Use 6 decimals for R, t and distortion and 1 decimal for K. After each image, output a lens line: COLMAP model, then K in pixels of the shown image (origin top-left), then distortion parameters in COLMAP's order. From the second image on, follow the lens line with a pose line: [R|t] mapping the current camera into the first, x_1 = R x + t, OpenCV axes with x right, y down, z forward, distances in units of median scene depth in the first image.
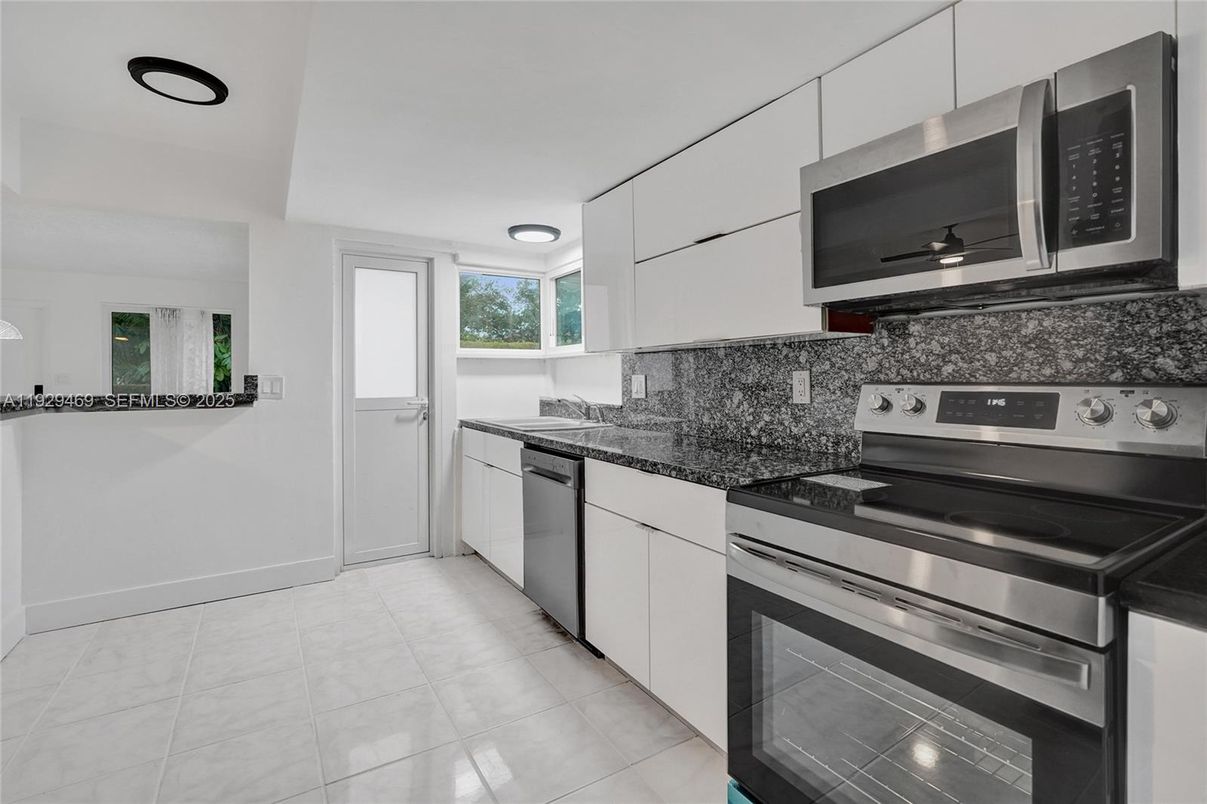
lens RADIAL K [[546.4, 0, 647.7], [0, 546.4, 384.0], [0, 0, 1]] dist [-0.009697, 0.005319]
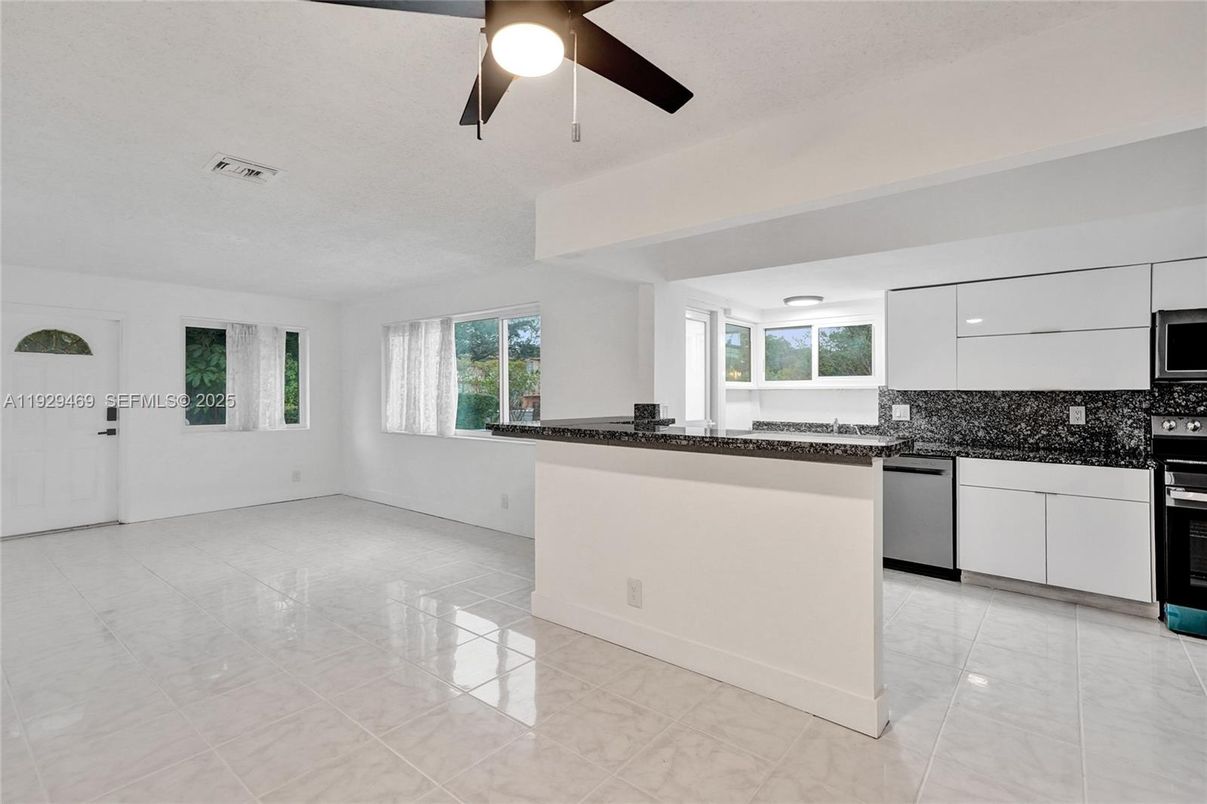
lens RADIAL K [[546.4, 0, 629.0], [0, 546.4, 398.6], [0, 0, 1]] dist [-0.009697, 0.005319]
pose [[0.957018, 0.005572, 0.289977, -1.260316], [-0.004926, 0.999983, -0.002958, -0.027940], [-0.289988, 0.001403, 0.957029, -0.224419]]
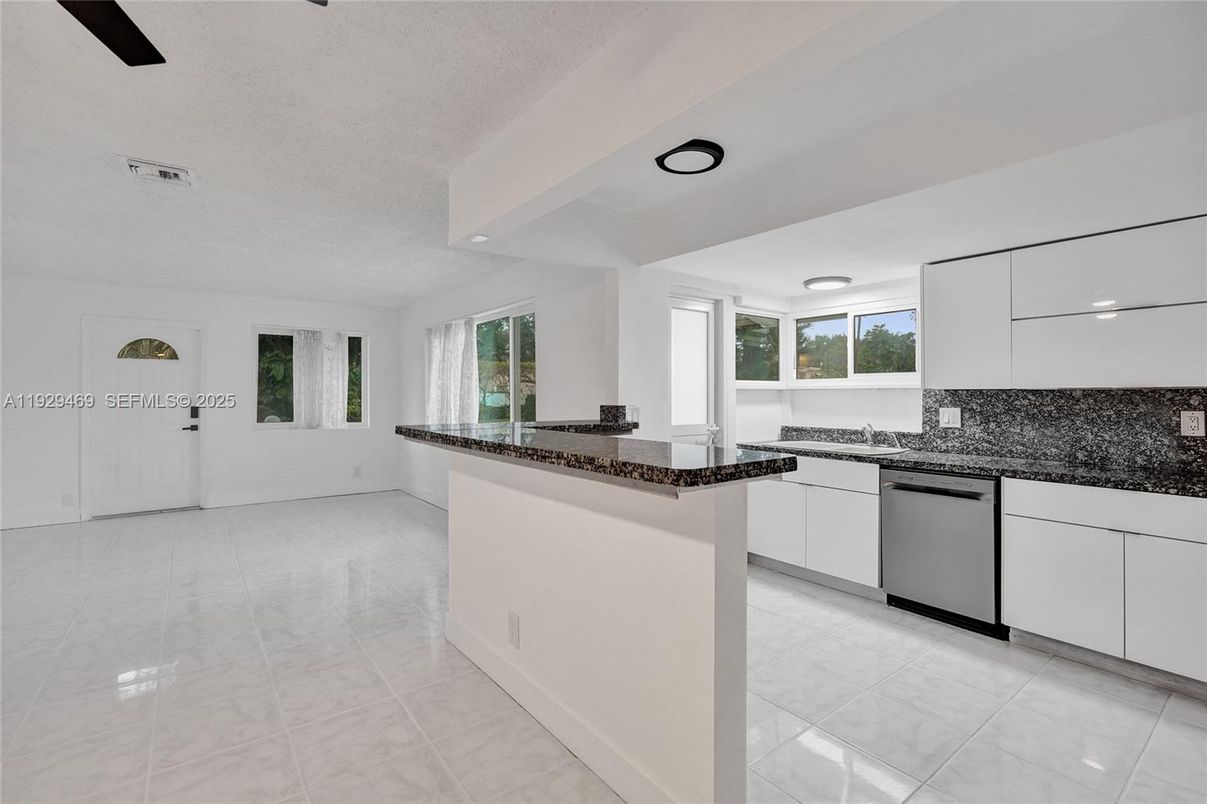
lens RADIAL K [[546.4, 0, 626.3], [0, 546.4, 398.7], [0, 0, 1]] dist [-0.009697, 0.005319]
pose [[0.996629, 0.006896, 0.081744, -0.889533], [-0.006612, 0.999971, -0.003751, -0.029868], [-0.081768, 0.003198, 0.996646, -0.135500]]
